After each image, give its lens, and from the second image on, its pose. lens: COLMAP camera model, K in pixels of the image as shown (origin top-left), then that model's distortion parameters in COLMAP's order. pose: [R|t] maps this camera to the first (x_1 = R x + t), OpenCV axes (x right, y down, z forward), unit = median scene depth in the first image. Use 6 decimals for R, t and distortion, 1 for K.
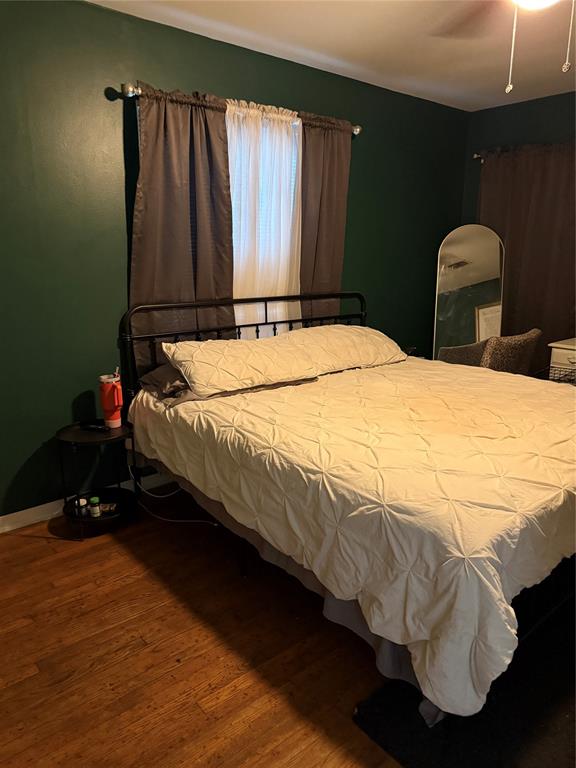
lens RADIAL K [[538.9, 0, 287.4], [0, 538.9, 383.2], [0, 0, 1]] dist [0.007505, 0.000439]
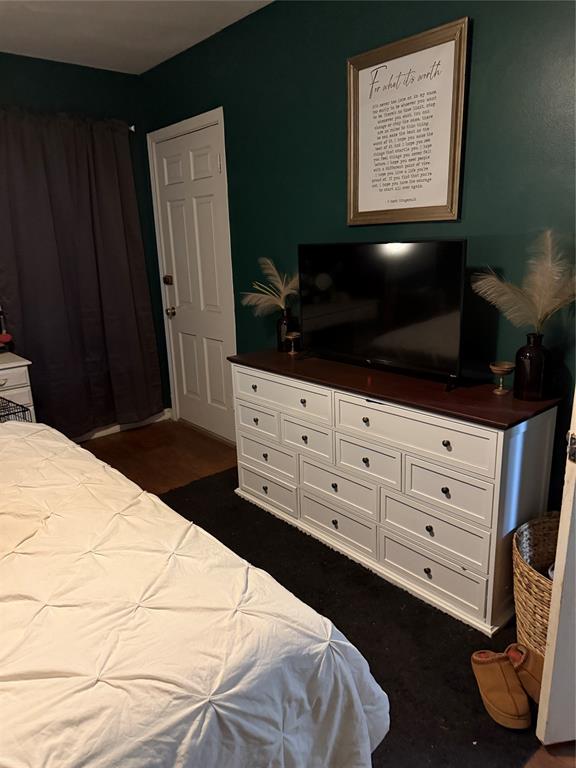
lens RADIAL K [[538.9, 0, 288.0], [0, 538.9, 384.8], [0, 0, 1]] dist [0.007505, 0.000439]
pose [[-0.007992, -0.257377, 0.966278, -0.277742], [0.263670, 0.931569, 0.250313, -0.196614], [-0.964580, 0.256779, 0.060417, 0.791462]]
